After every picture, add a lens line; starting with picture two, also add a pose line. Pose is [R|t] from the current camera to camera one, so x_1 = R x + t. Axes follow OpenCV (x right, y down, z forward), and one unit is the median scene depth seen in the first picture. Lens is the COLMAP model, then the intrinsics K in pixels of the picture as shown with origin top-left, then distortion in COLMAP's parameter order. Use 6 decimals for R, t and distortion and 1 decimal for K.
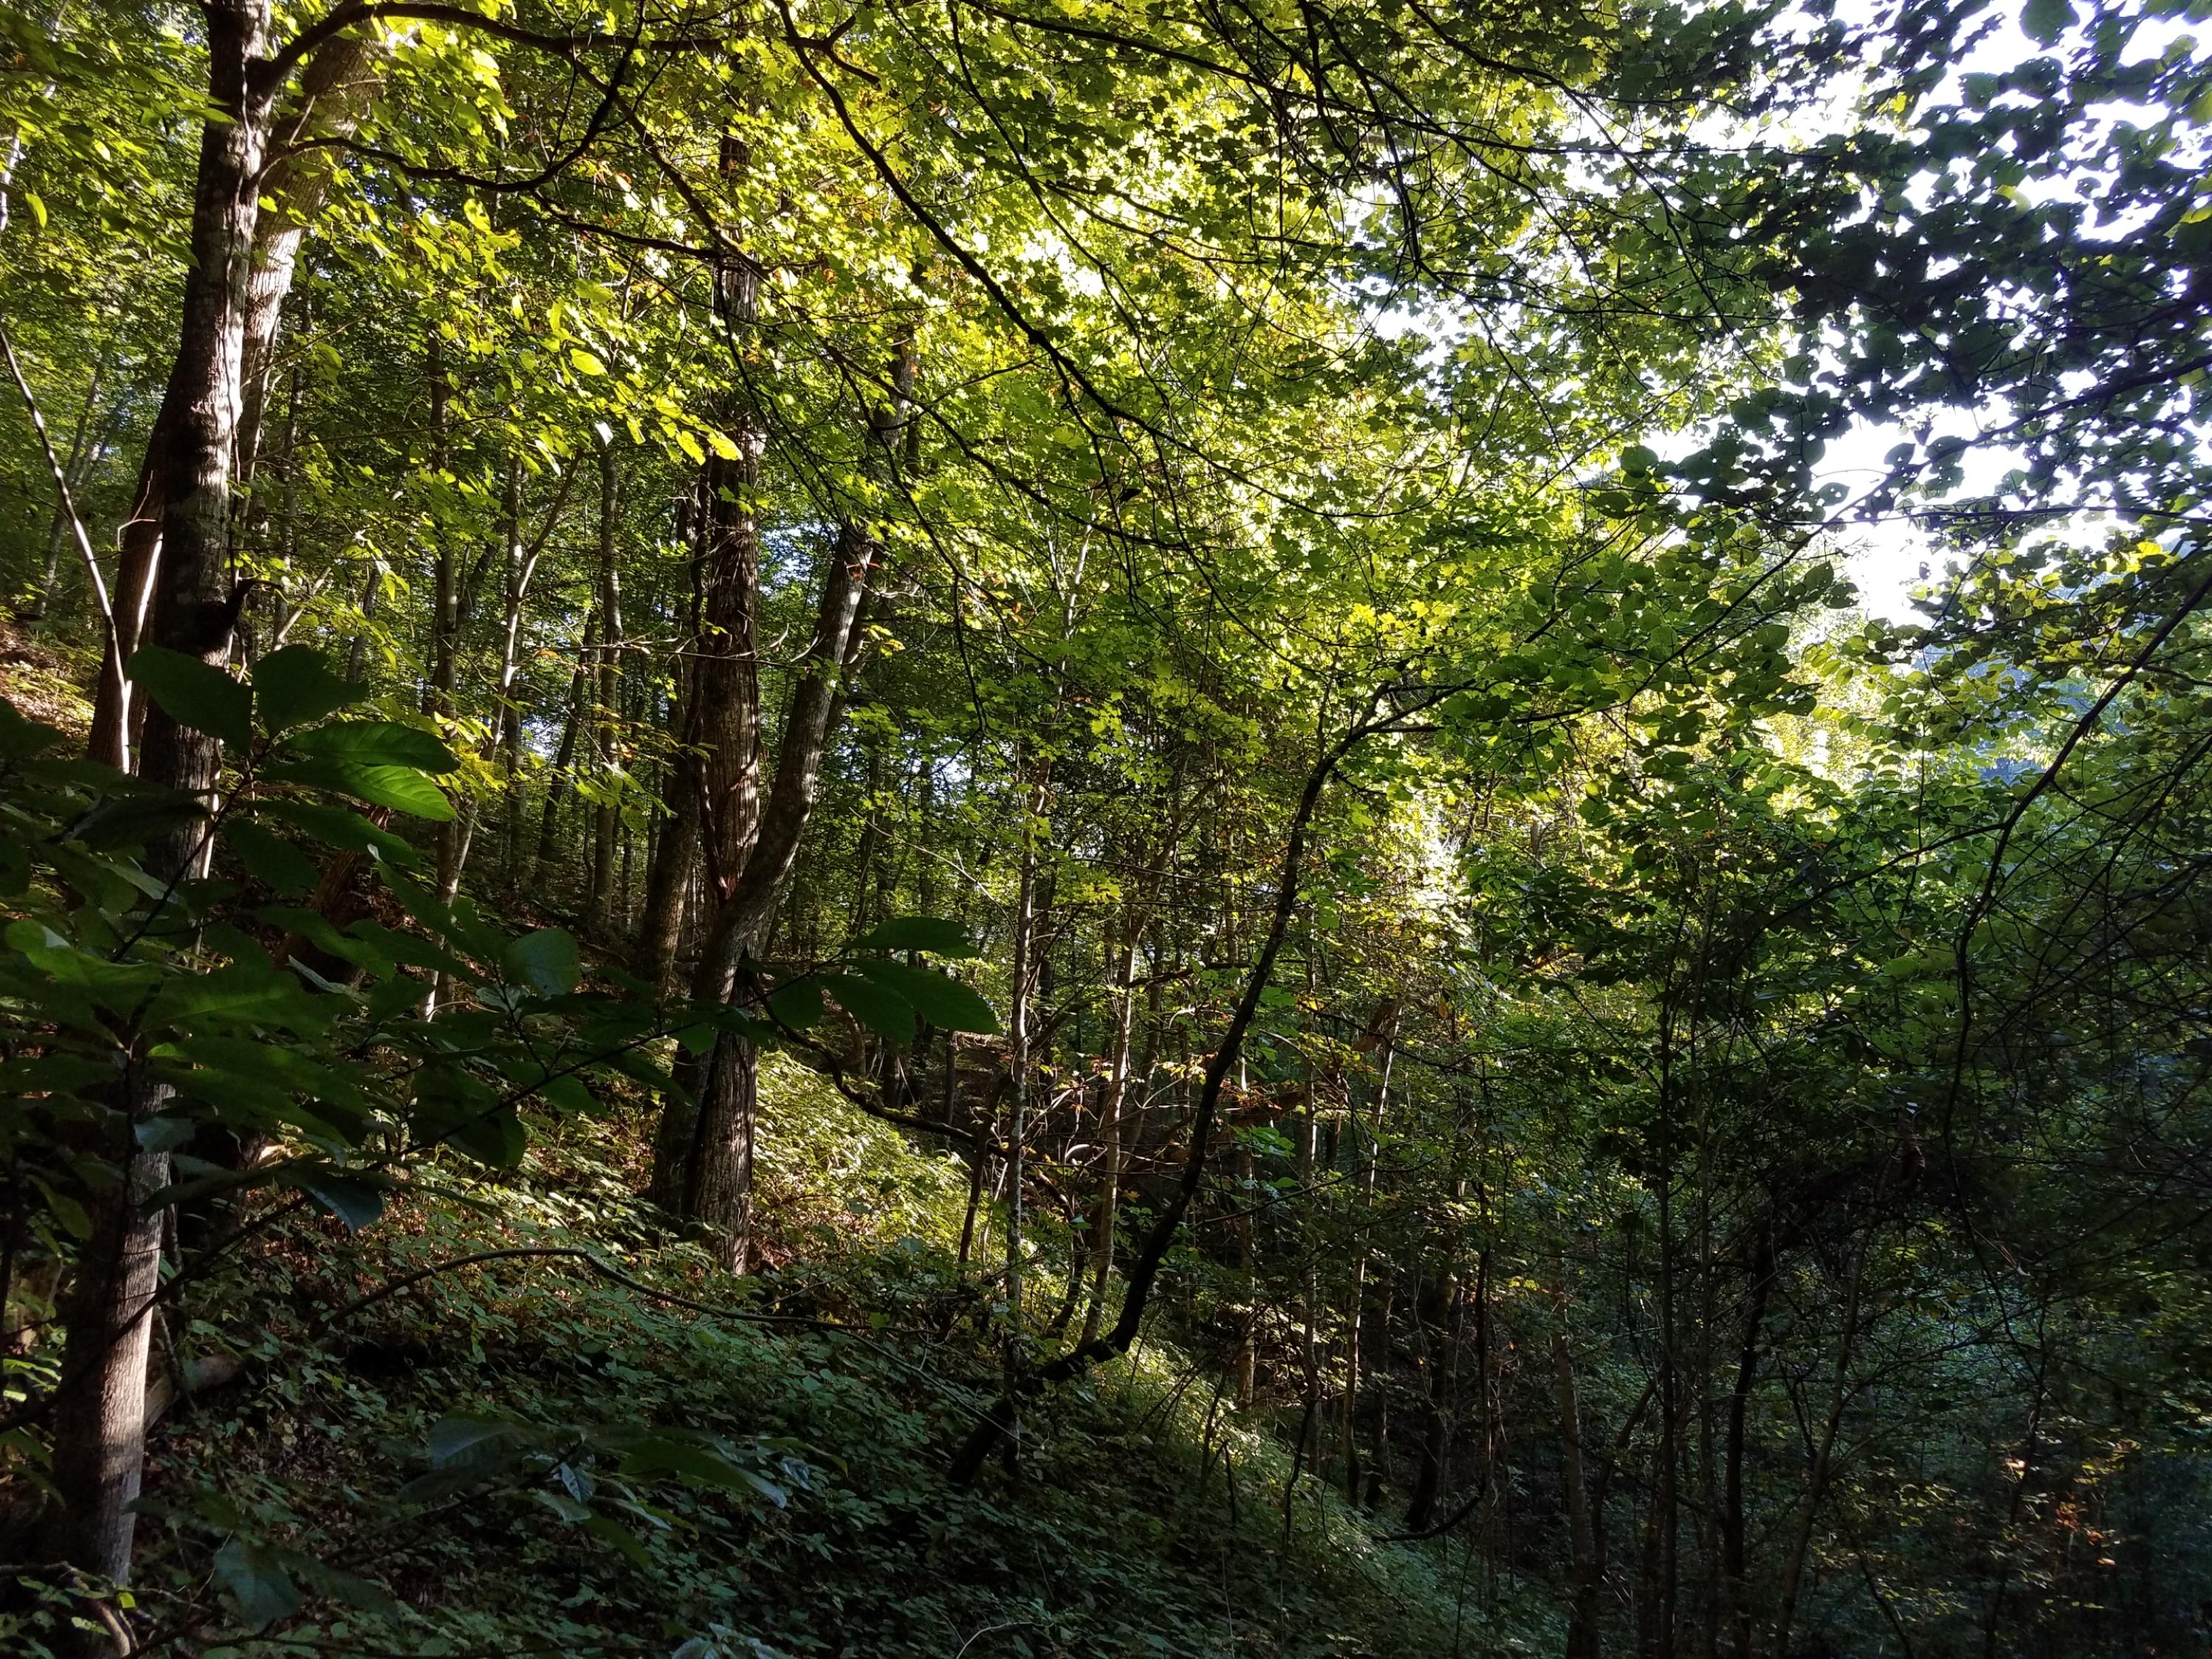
lens RADIAL K [[1583.0, 0, 1106.0], [0, 1583.0, 829.5], [0, 0, 1]] dist [0.004707, 0.037247]
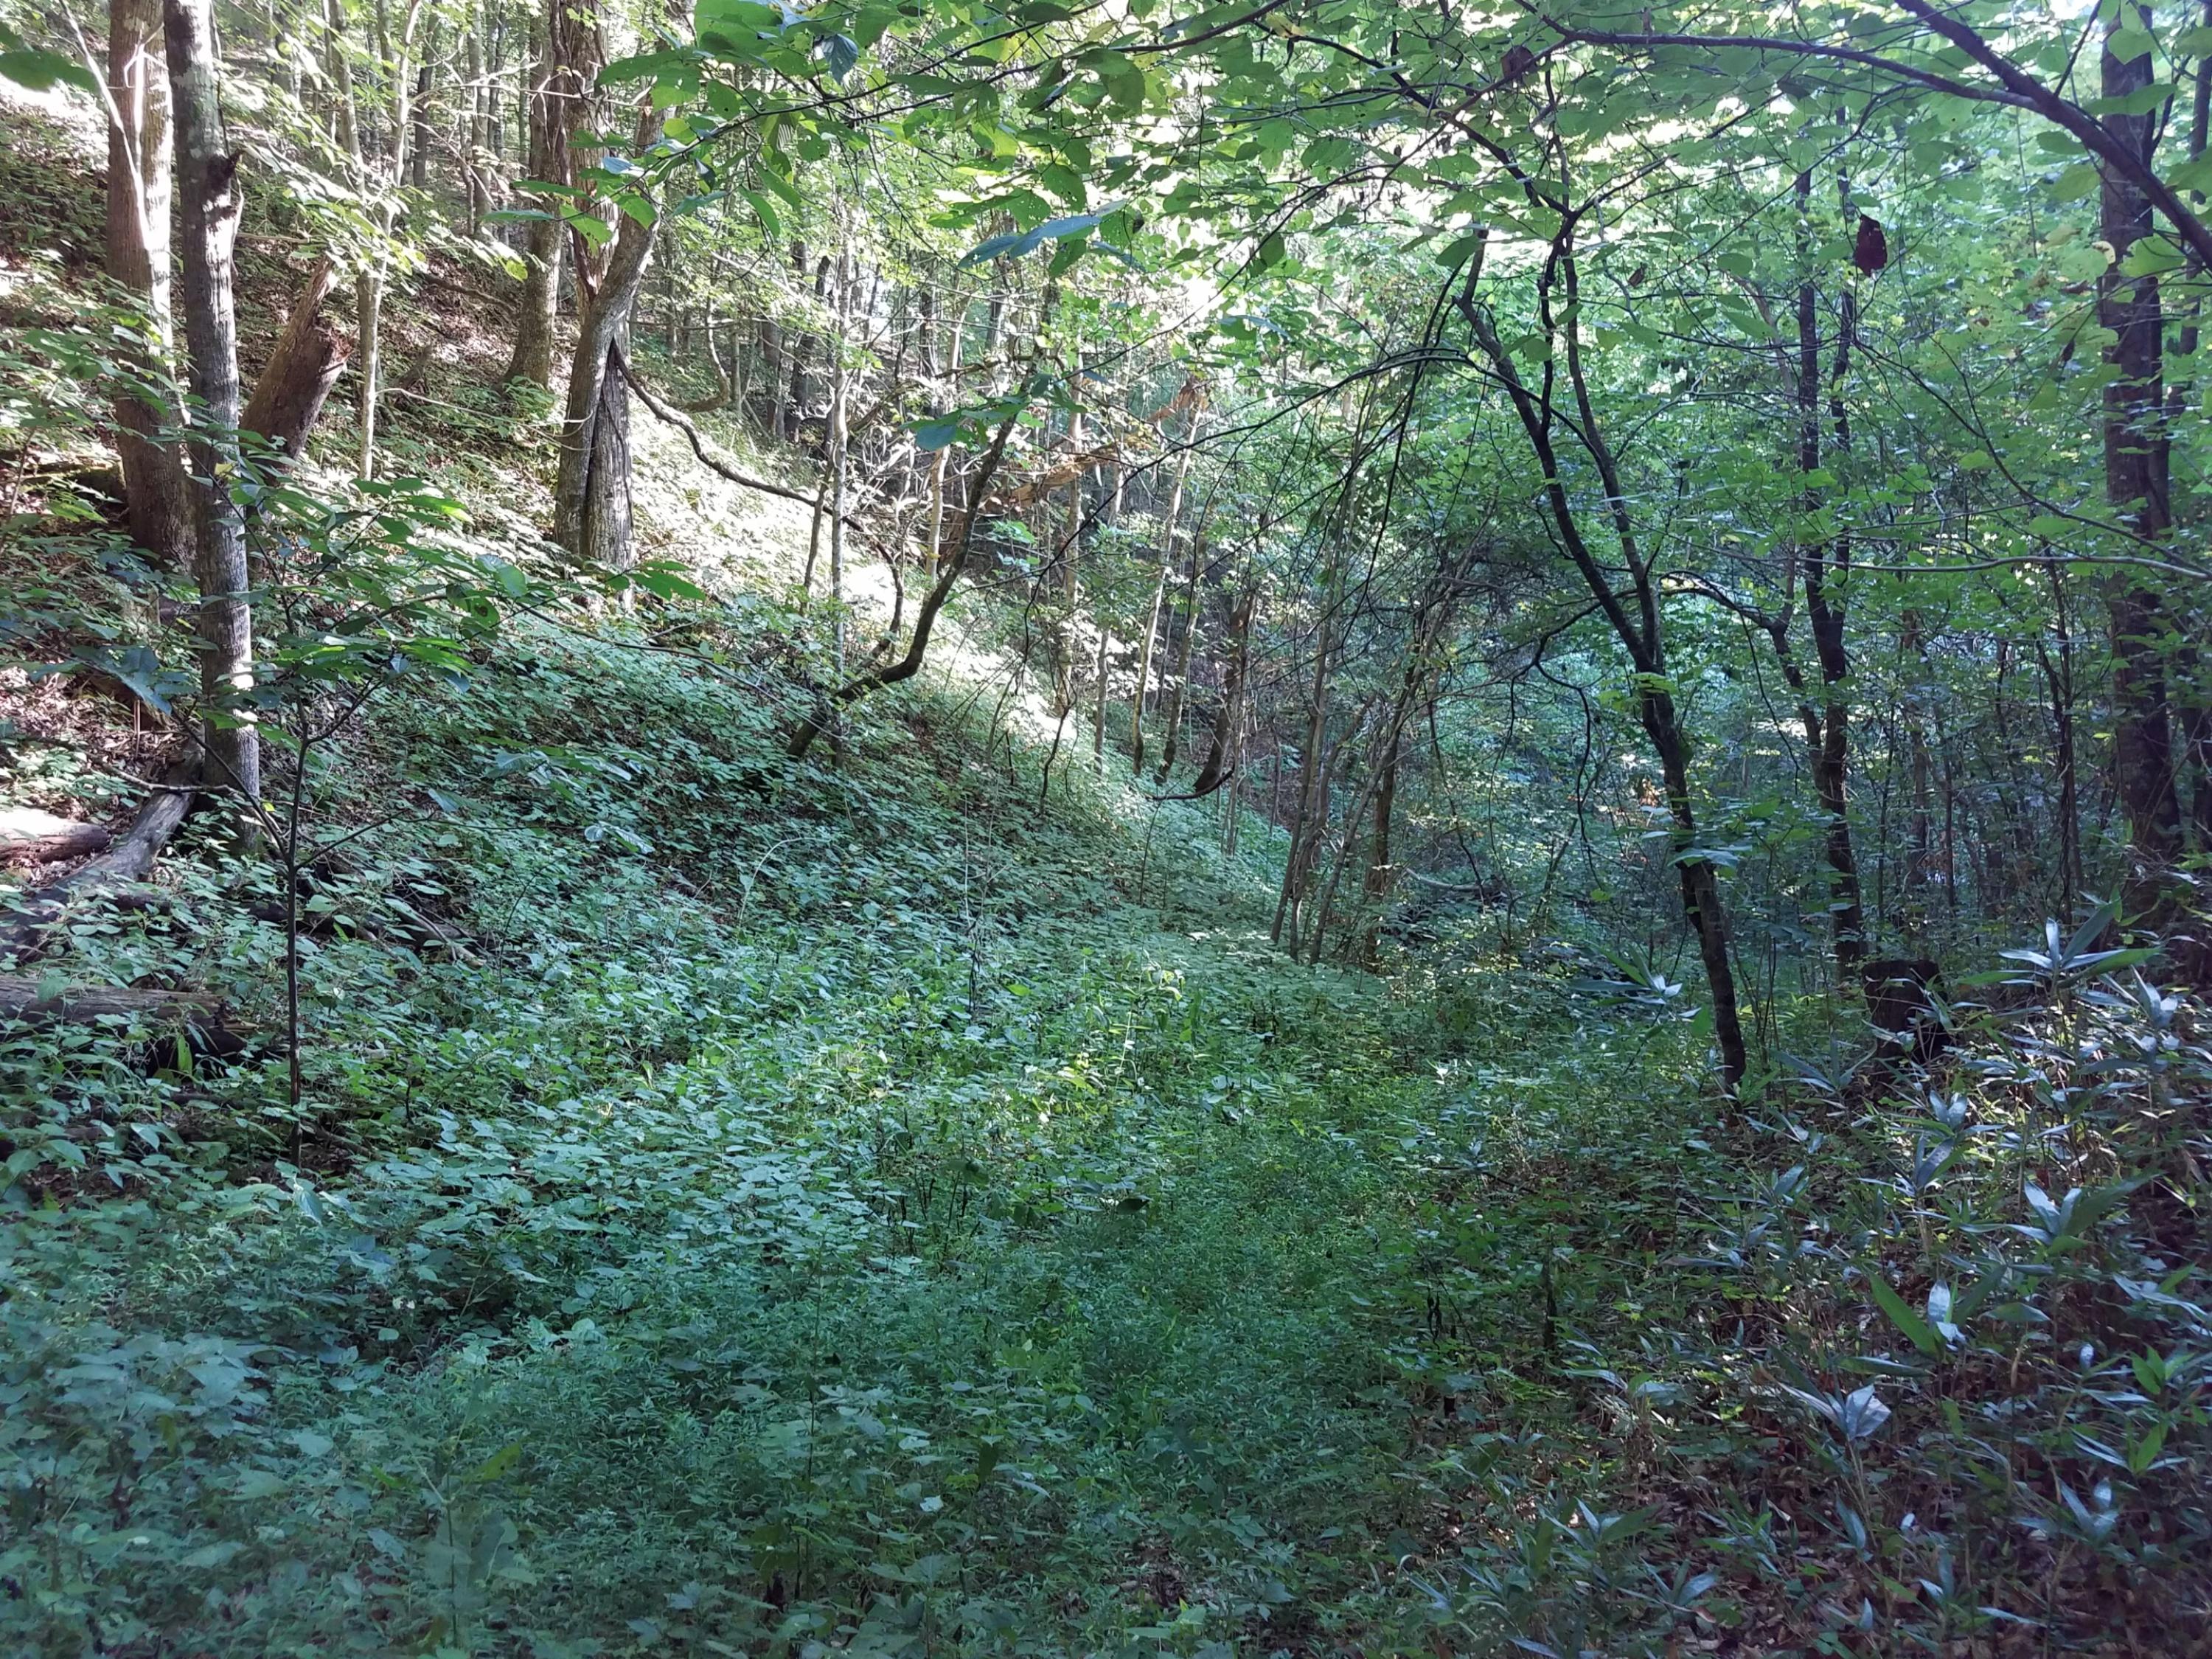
lens RADIAL K [[1583.0, 0, 1106.0], [0, 1583.0, 829.5], [0, 0, 1]] dist [0.004707, 0.037247]
pose [[0.997032, 0.034761, 0.068700, 0.091664], [-0.061023, 0.900857, 0.429806, -0.158229], [-0.046948, -0.432722, 0.900304, -0.329261]]
